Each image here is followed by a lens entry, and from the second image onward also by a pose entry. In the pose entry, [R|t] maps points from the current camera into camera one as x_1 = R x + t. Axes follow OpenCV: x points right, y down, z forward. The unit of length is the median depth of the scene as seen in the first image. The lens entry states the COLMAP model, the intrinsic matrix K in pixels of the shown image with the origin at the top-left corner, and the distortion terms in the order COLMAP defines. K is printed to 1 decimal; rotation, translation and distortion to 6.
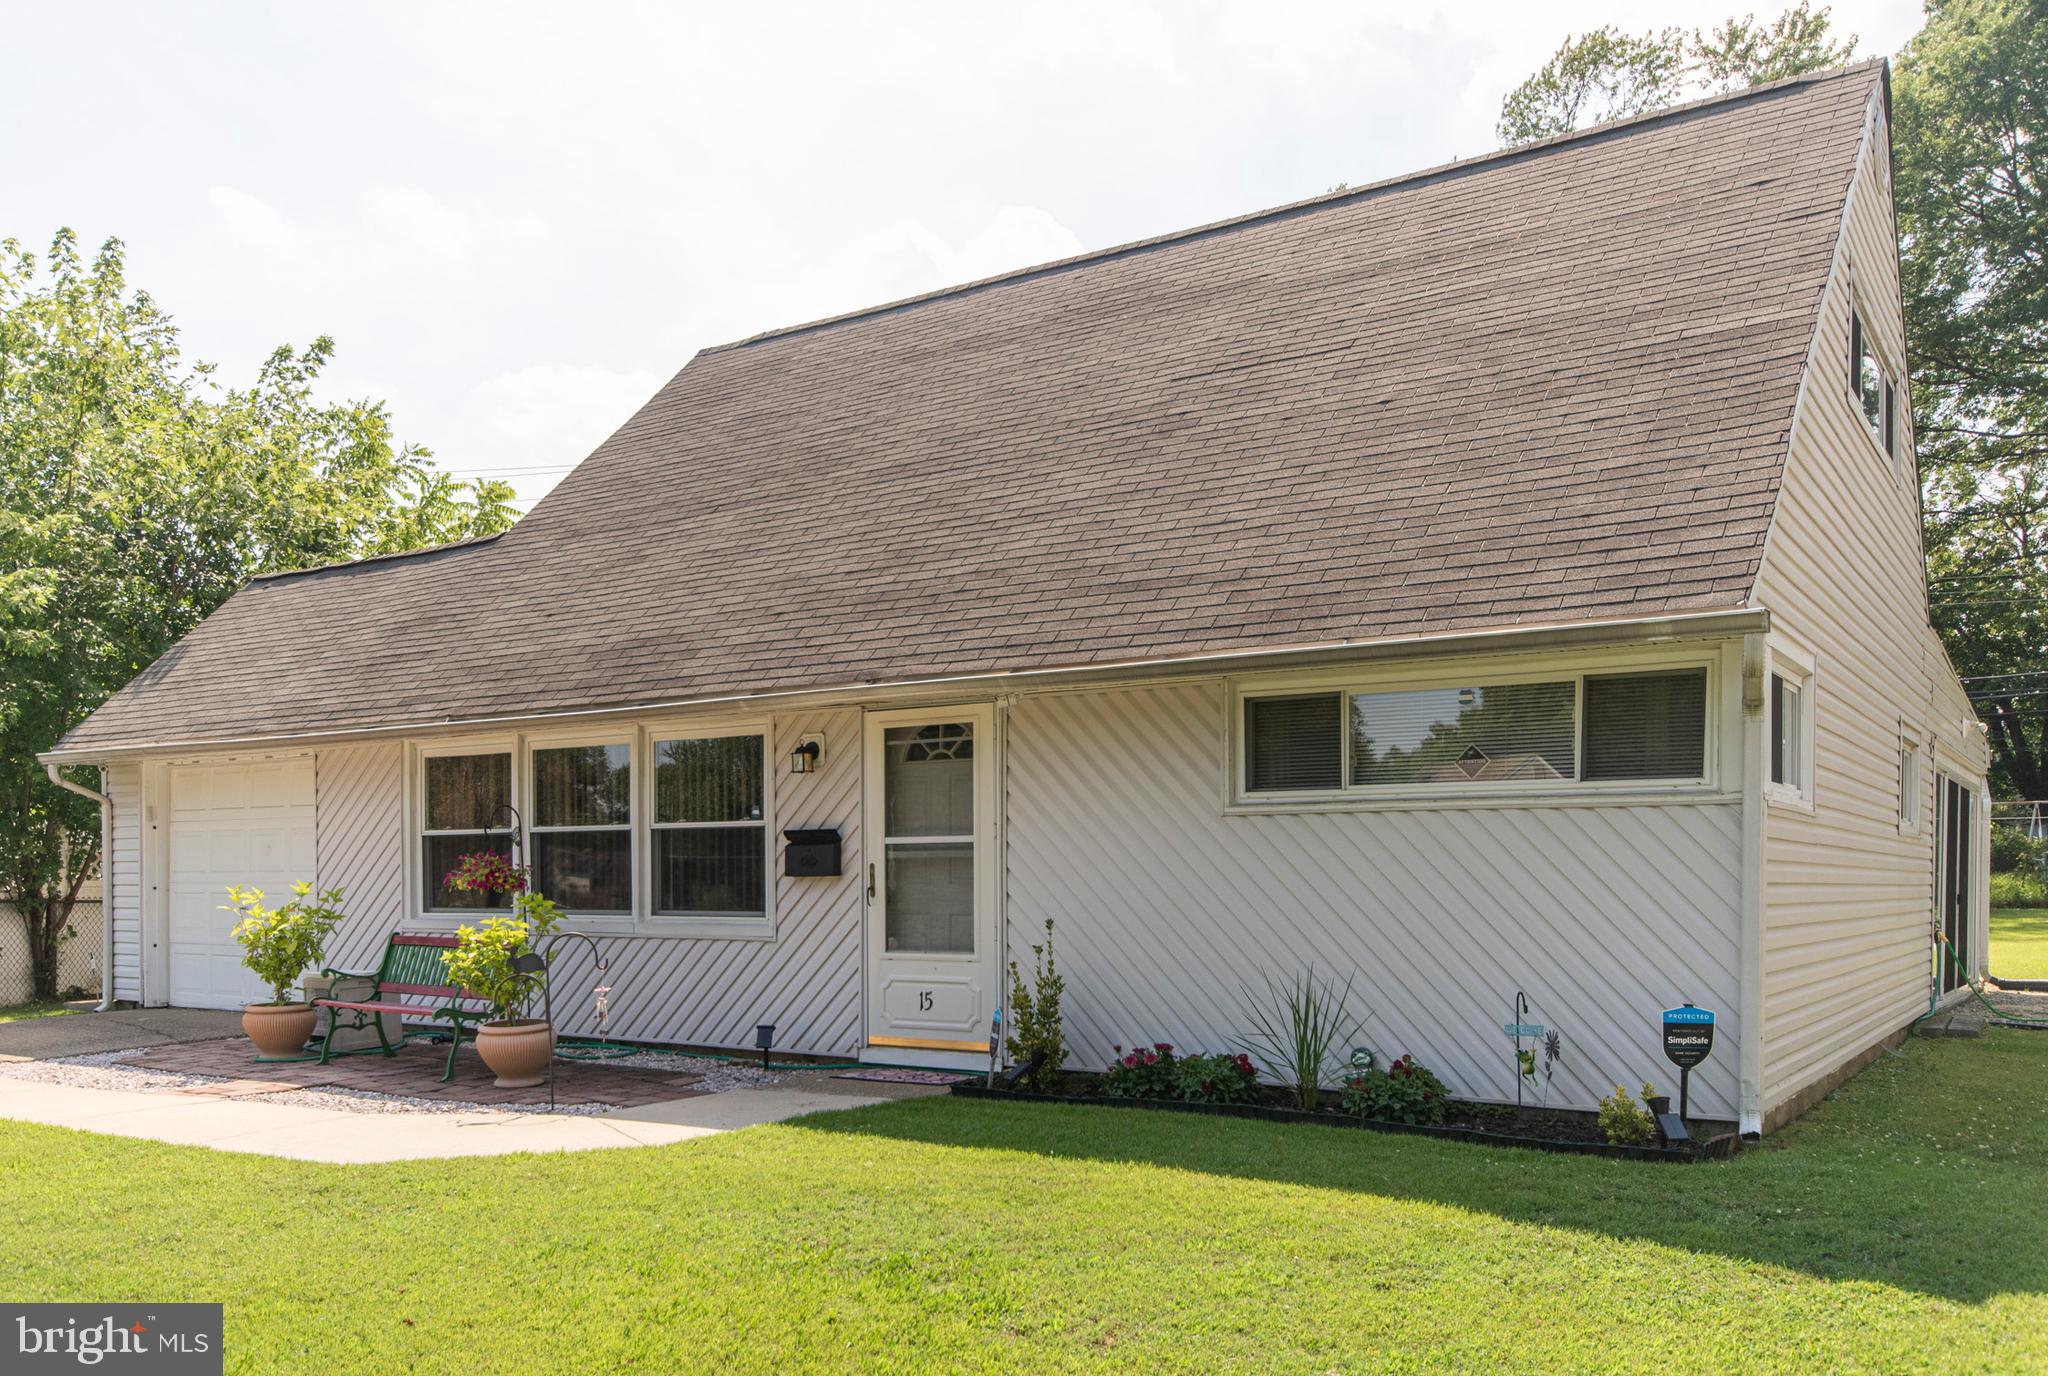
lens RADIAL K [[1639.1, 0, 1024.0], [0, 1639.1, 688.0], [0, 0, 1]] dist [-0.016908, -0.006746]
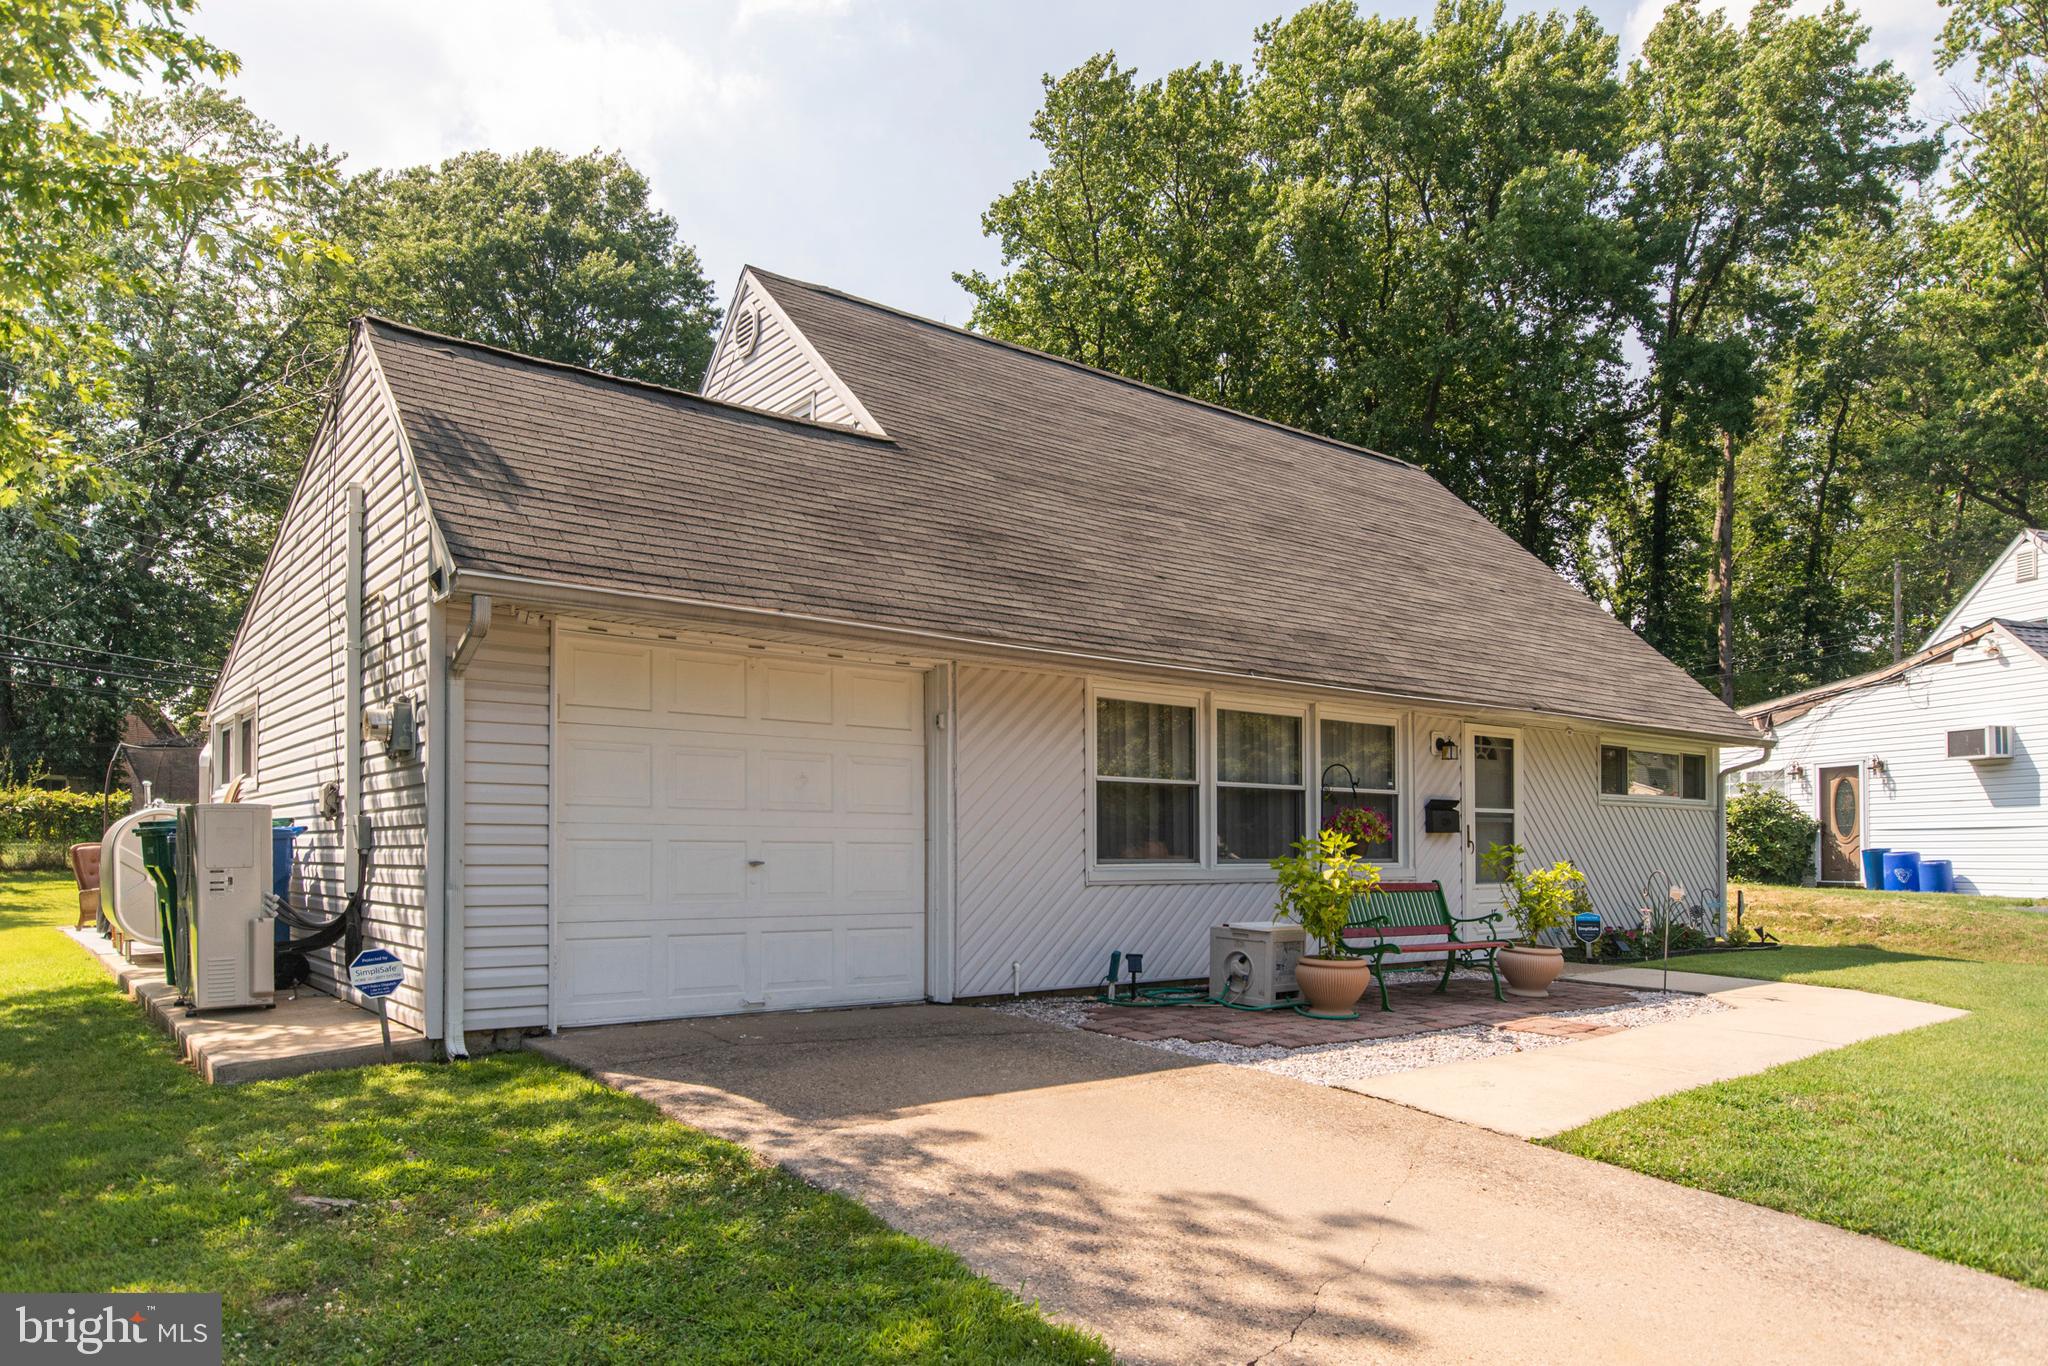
lens RADIAL K [[1360.4, 0, 1024.0], [0, 1360.4, 683.0], [0, 0, 1]] dist [0.001897, -0.000272]
pose [[0.320728, 0.115531, 0.940099, -1.371797], [-0.122281, 0.989278, -0.079857, 0.126595], [-0.939245, -0.089344, 0.331416, 0.979941]]
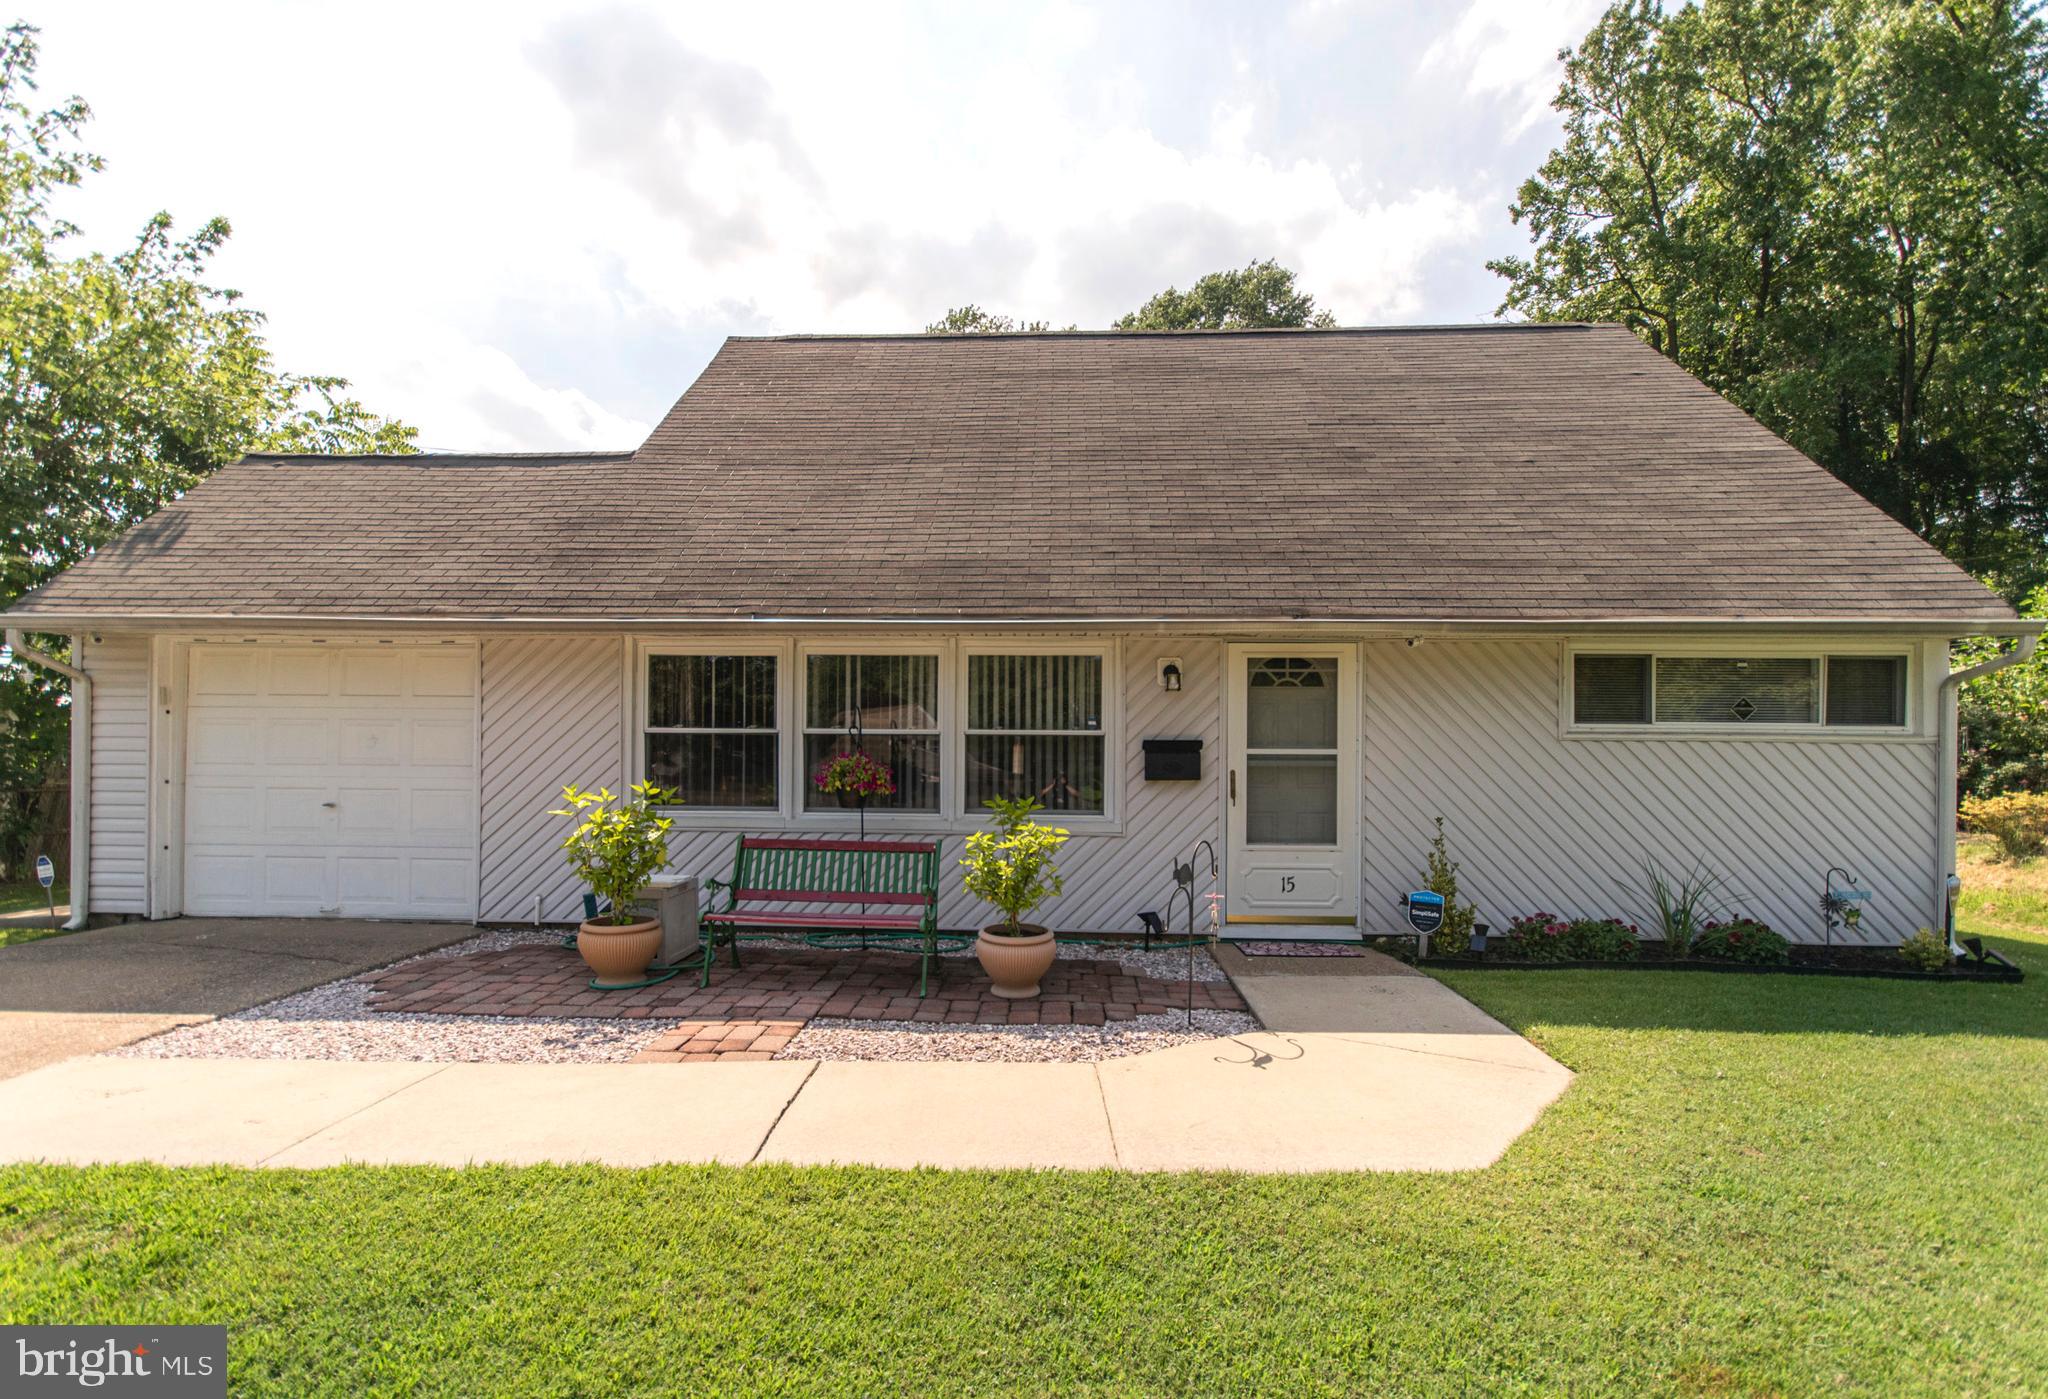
lens RADIAL K [[1014.2, 0, 984.6], [0, 1014.2, 686.2], [0, 0, 1]] dist [-0.000412, 0.000072]
pose [[0.863976, 0.057679, 0.500218, -0.618875], [-0.070629, 0.997478, 0.006974, 0.053860], [-0.498554, -0.041356, 0.865871, 0.455068]]
